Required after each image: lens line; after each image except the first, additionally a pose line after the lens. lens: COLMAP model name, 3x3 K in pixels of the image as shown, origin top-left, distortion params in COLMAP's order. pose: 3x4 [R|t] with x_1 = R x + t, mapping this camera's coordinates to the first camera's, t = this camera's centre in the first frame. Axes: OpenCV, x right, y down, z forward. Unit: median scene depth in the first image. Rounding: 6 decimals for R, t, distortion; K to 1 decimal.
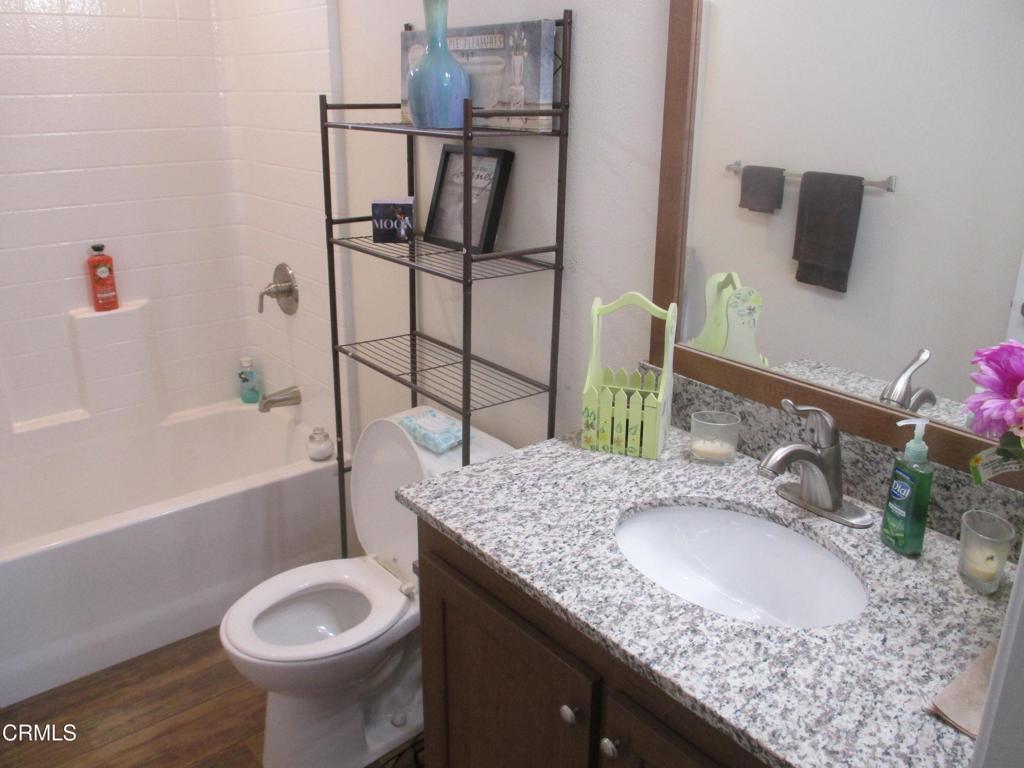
lens RADIAL K [[861.7, 0, 511.7], [0, 861.7, 382.4], [0, 0, 1]] dist [-0.038342, 0.000031]
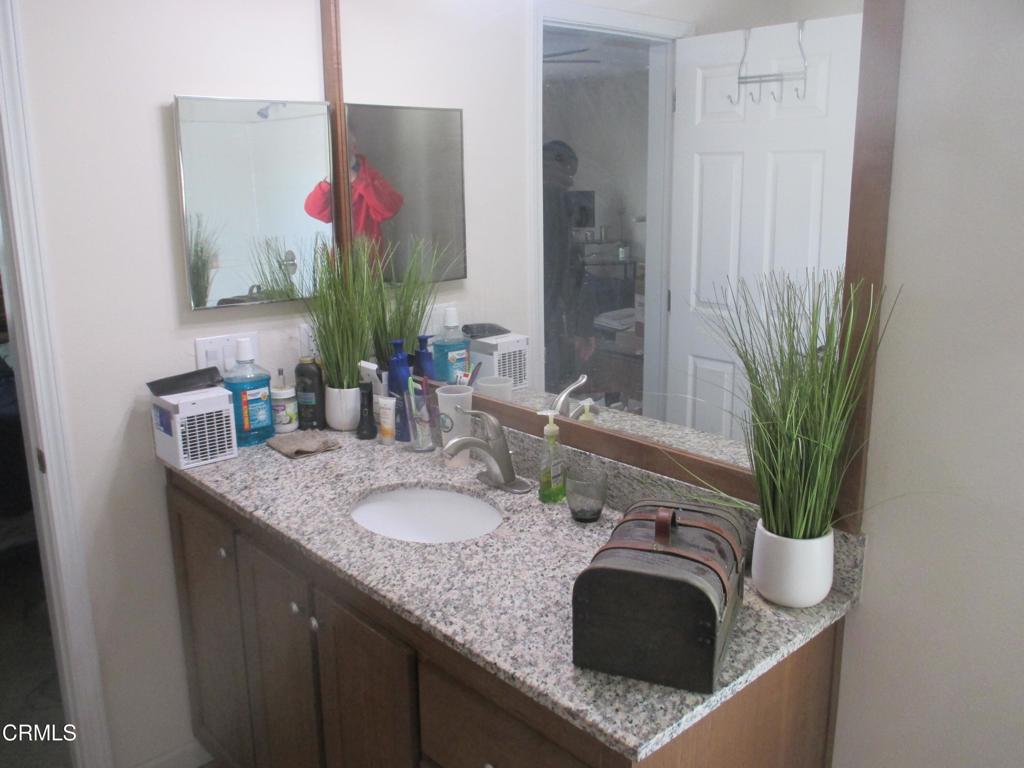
lens RADIAL K [[861.7, 0, 512.1], [0, 861.7, 381.9], [0, 0, 1]] dist [-0.038342, 0.000031]
pose [[0.998042, -0.040832, 0.047384, 0.272490], [0.044879, 0.995132, -0.087740, 0.087356], [-0.043571, 0.089695, 0.995016, -0.416434]]
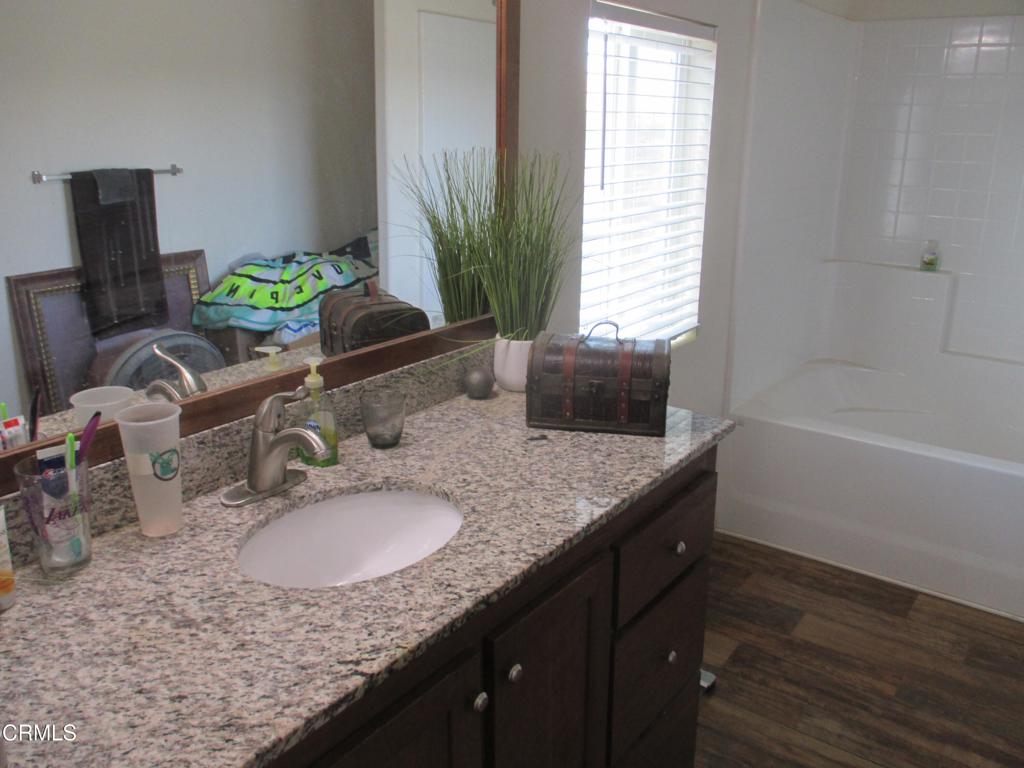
lens RADIAL K [[861.7, 0, 512.1], [0, 861.7, 379.3], [0, 0, 1]] dist [-0.038342, 0.000031]
pose [[-0.262076, -0.296137, 0.918487, -0.585009], [0.302600, 0.878538, 0.369599, -0.247119], [-0.916378, 0.374798, -0.140632, 0.717402]]
